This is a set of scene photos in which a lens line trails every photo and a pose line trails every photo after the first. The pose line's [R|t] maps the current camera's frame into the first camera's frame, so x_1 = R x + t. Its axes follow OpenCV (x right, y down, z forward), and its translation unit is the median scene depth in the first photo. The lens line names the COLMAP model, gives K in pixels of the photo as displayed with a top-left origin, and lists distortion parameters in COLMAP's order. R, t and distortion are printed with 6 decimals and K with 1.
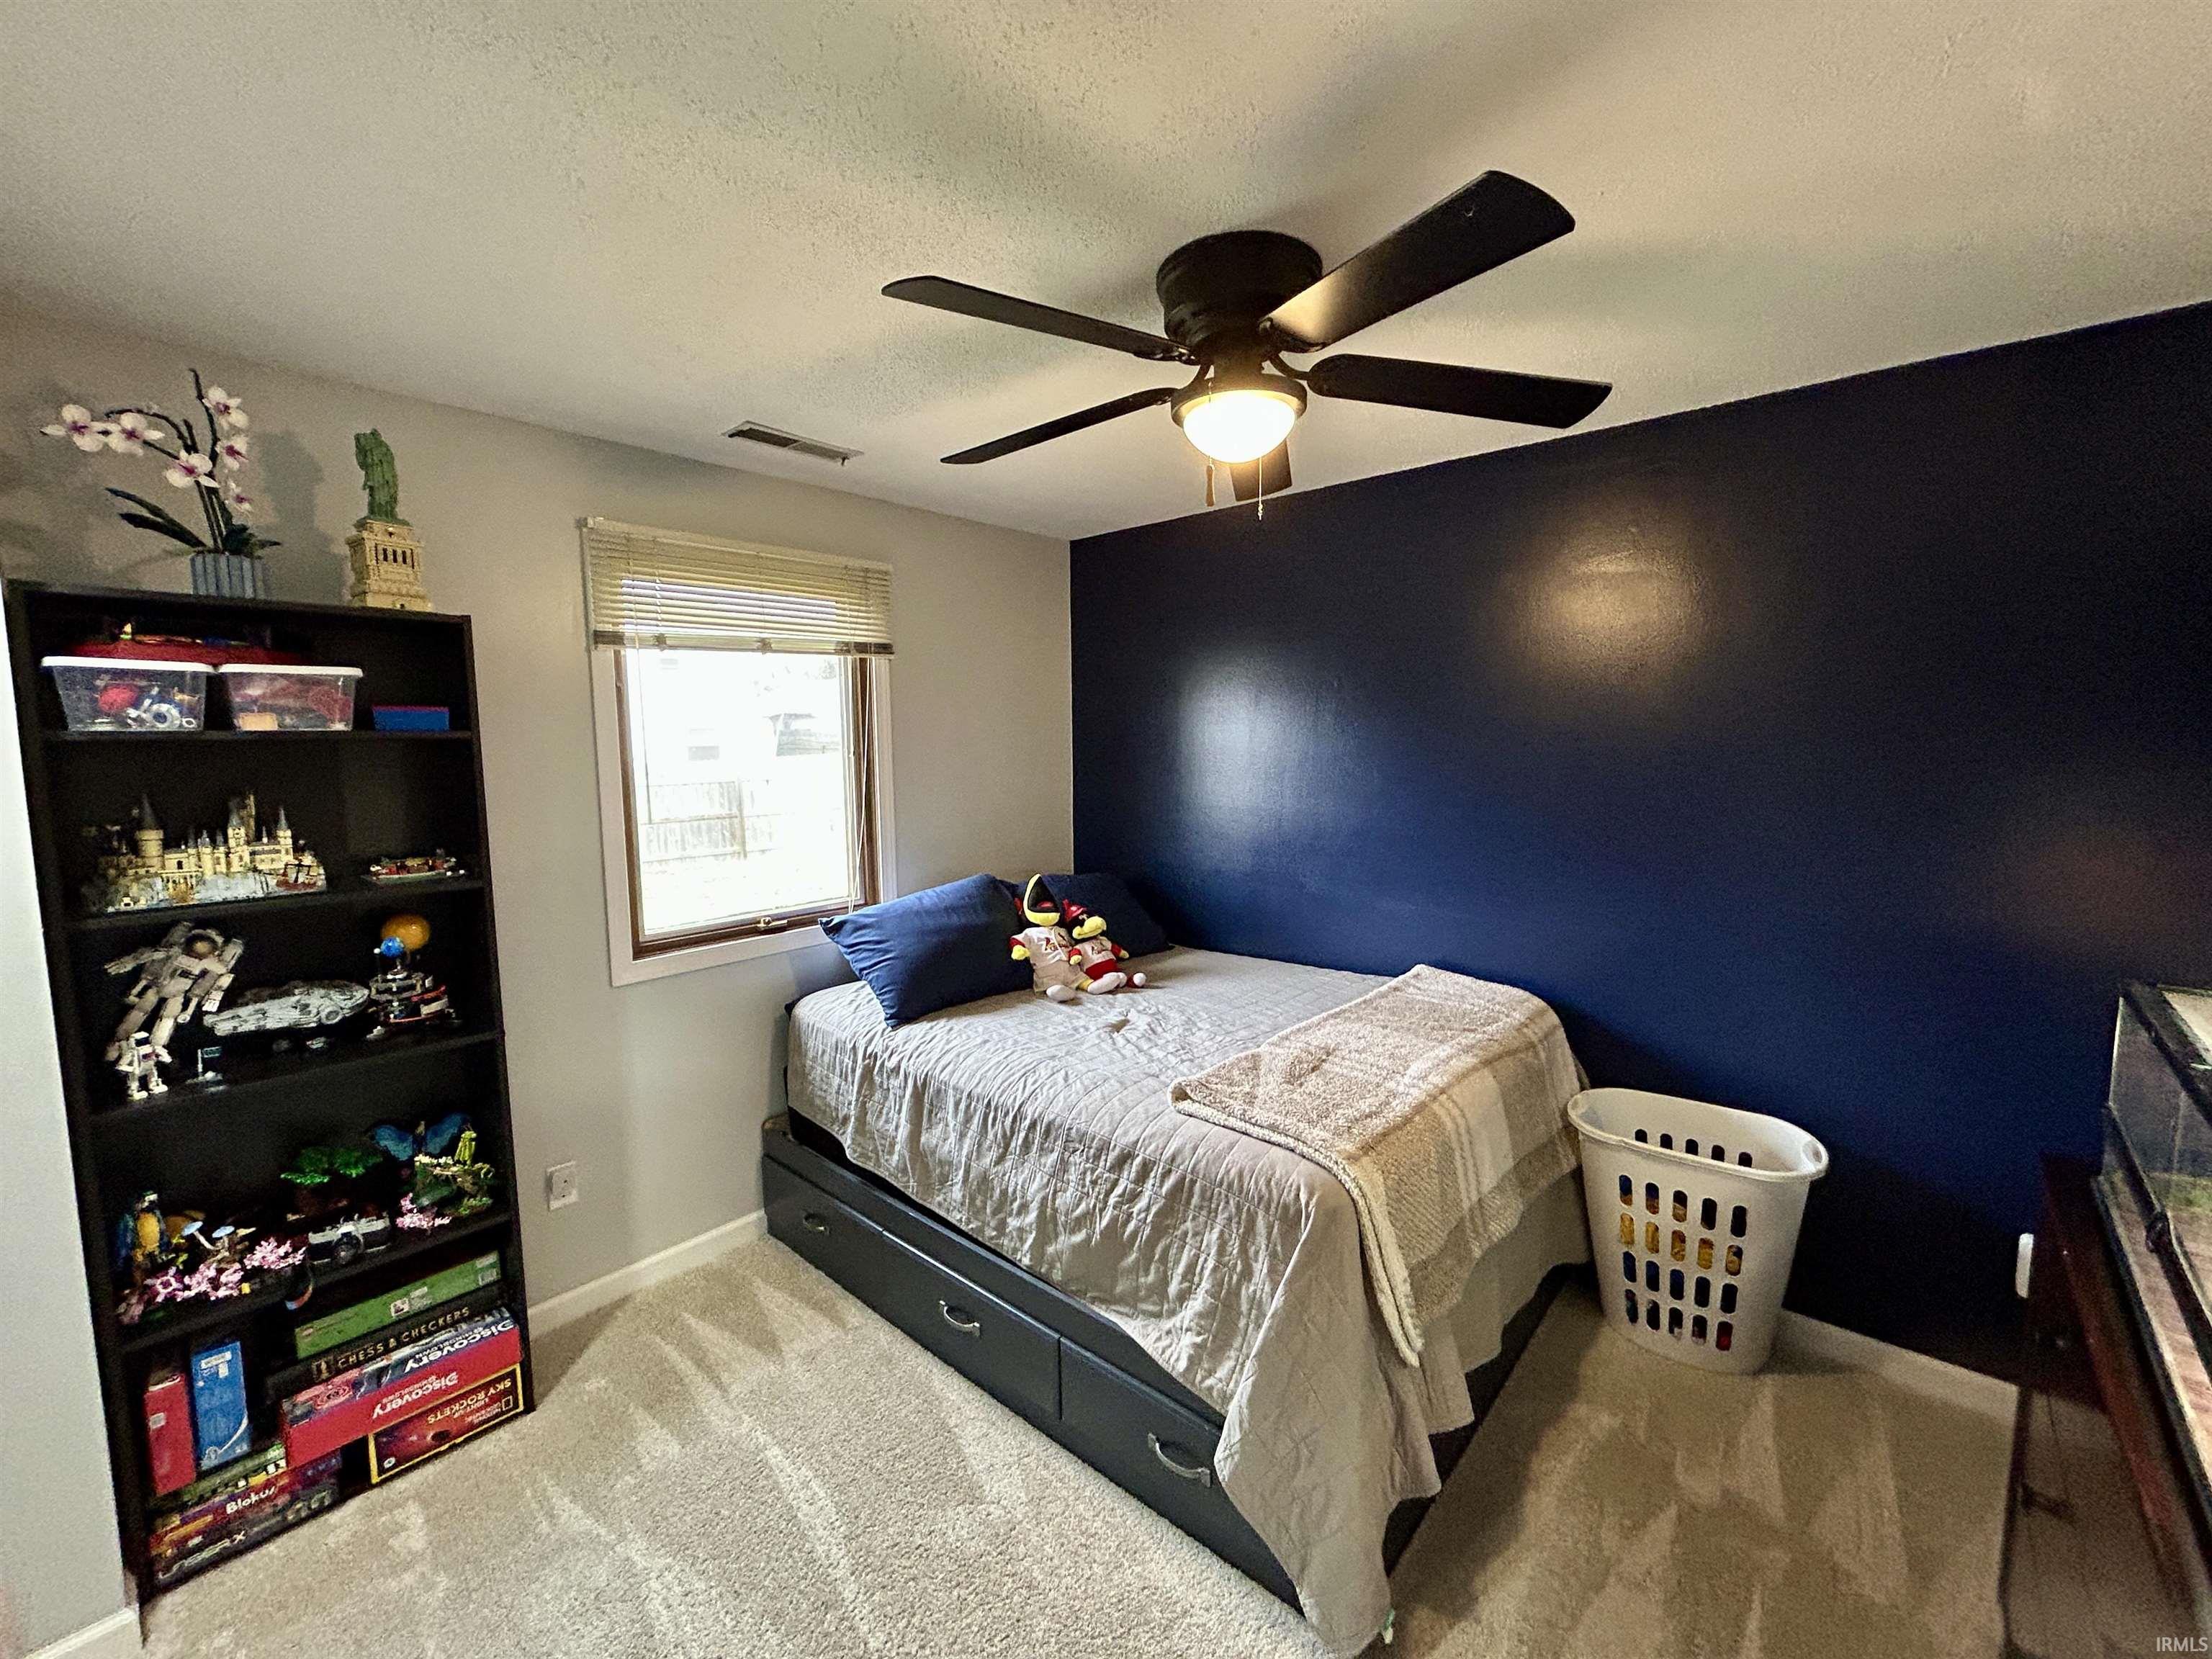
lens RADIAL K [[880.7, 0, 1098.4], [0, 880.7, 831.2], [0, 0, 1]] dist [-0.000811, -0.000140]
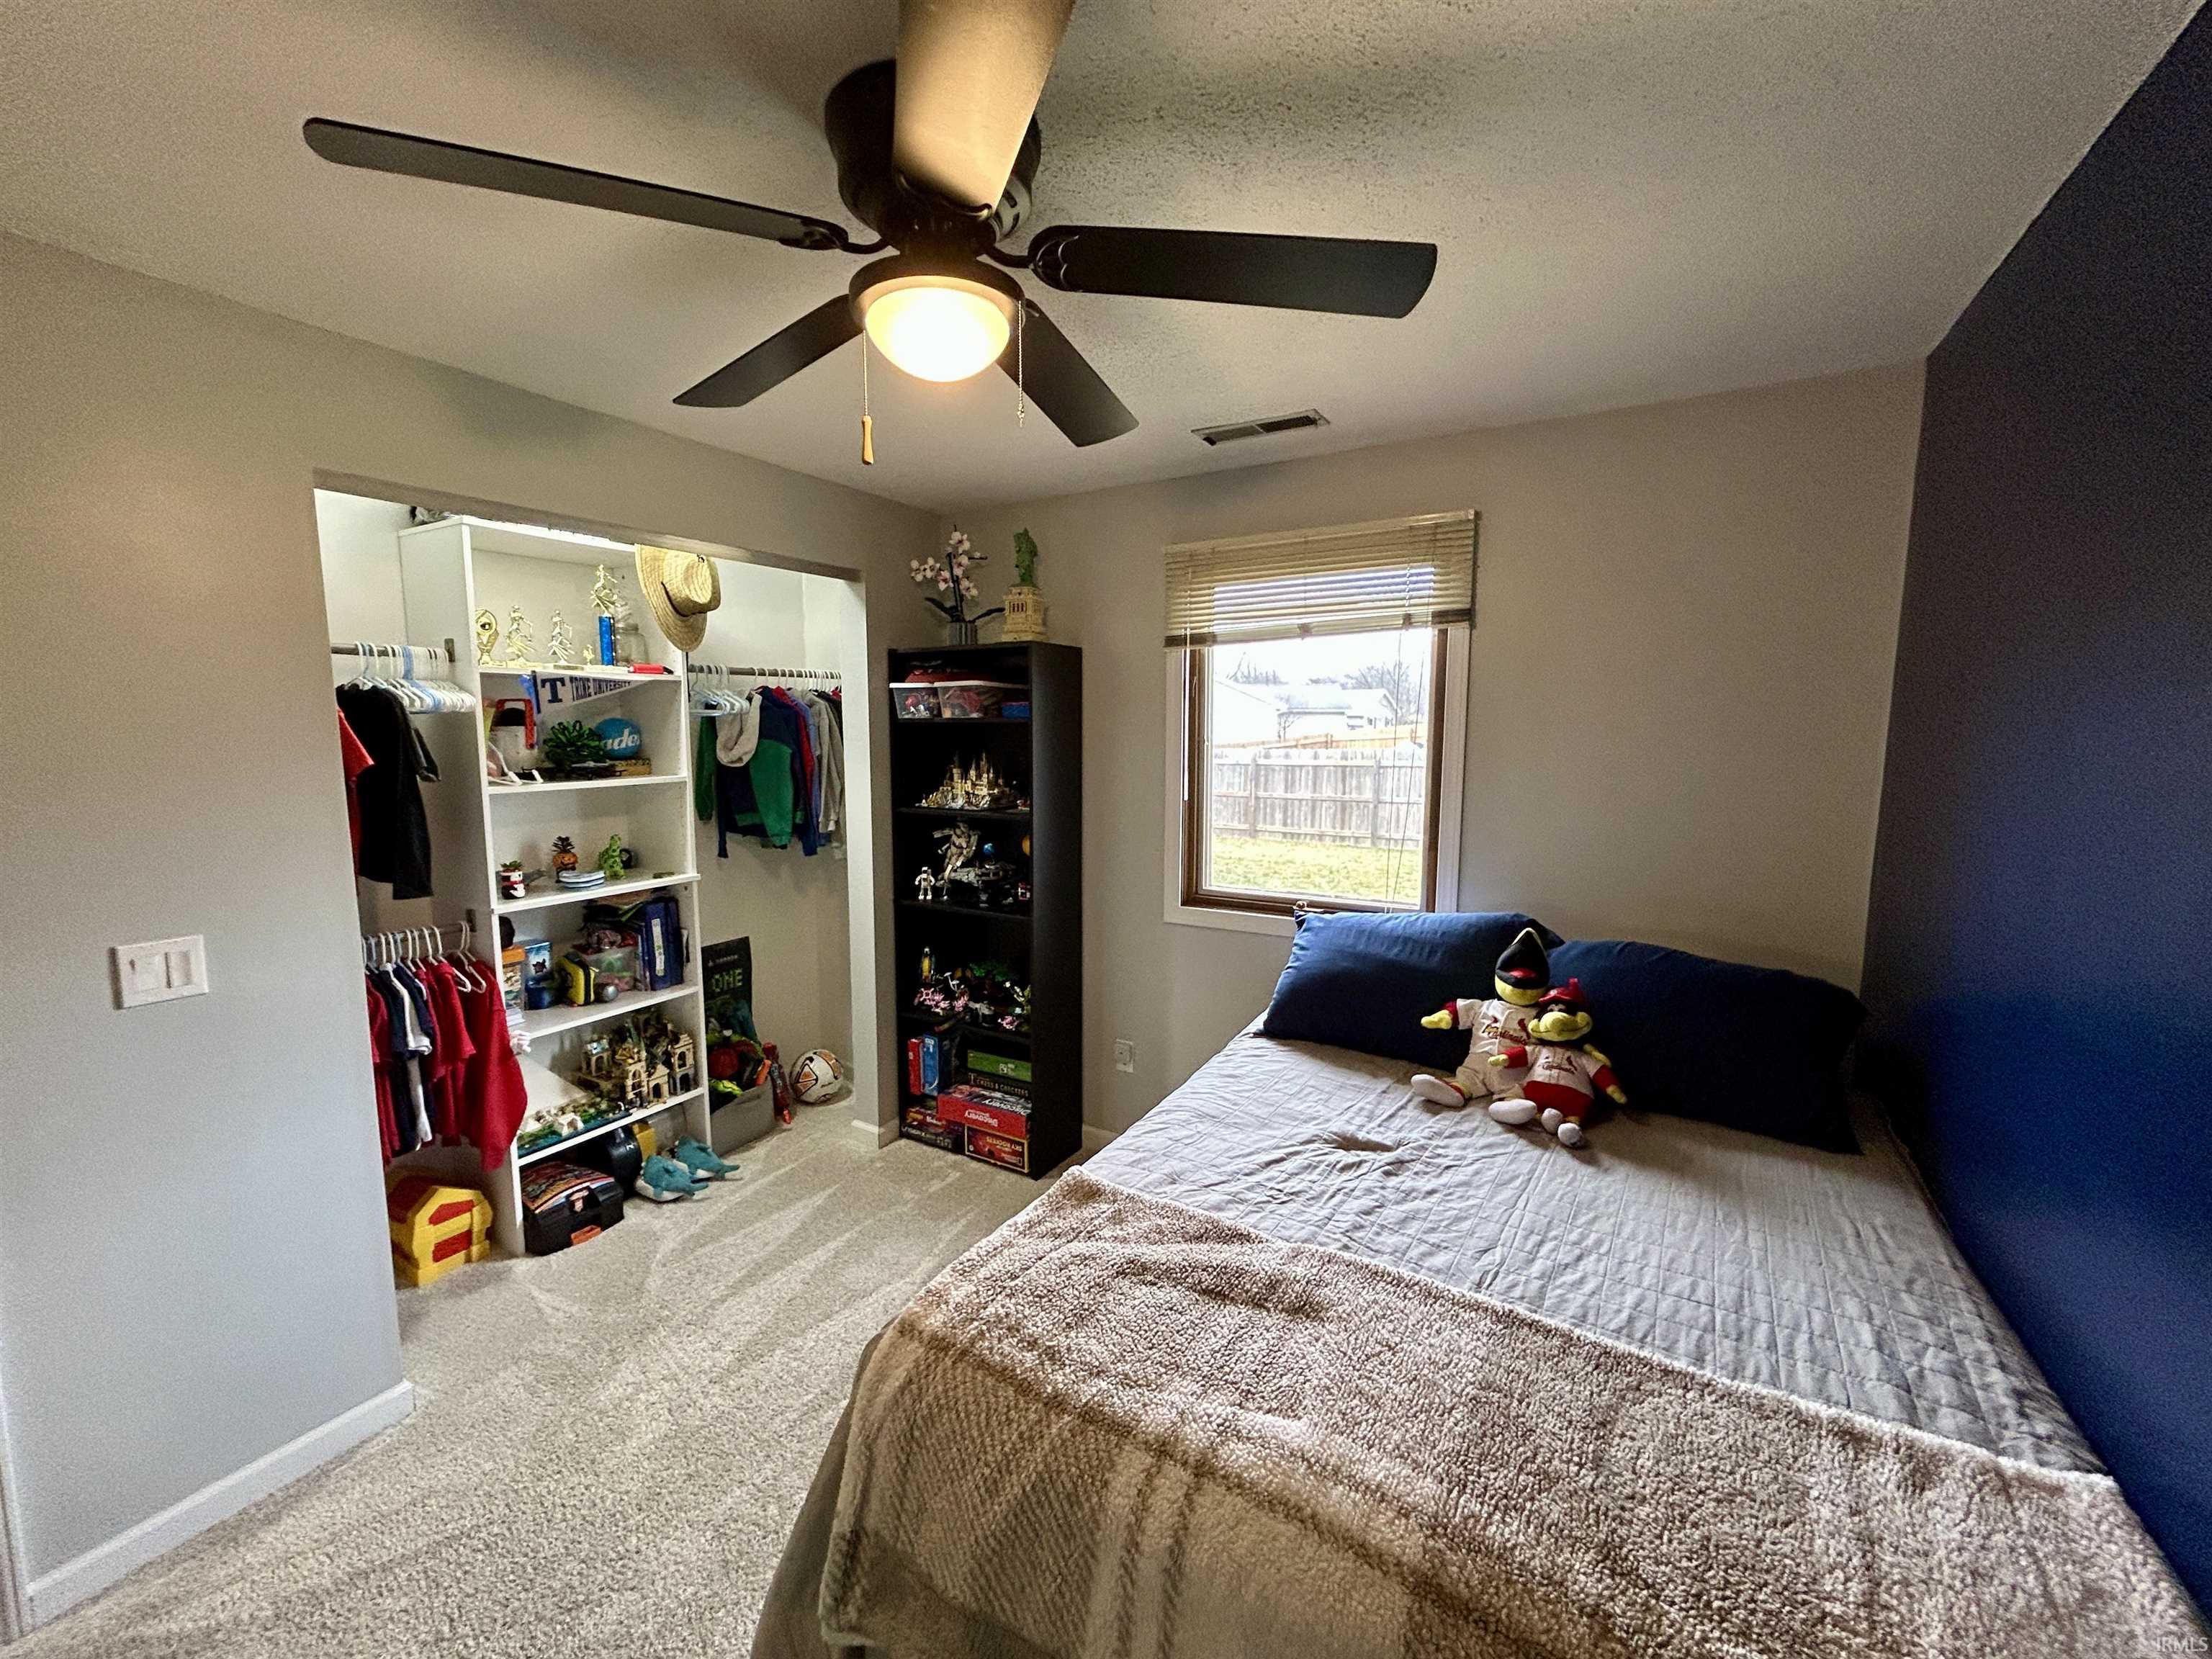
lens RADIAL K [[895.3, 0, 1104.8], [0, 895.3, 827.7], [0, 0, 1]] dist [-0.000512, -0.000018]
pose [[0.198679, 0.130544, -0.971331, 0.805783], [-0.102426, 0.988428, 0.111891, -0.109571], [0.974698, 0.077259, 0.209751, 0.797321]]
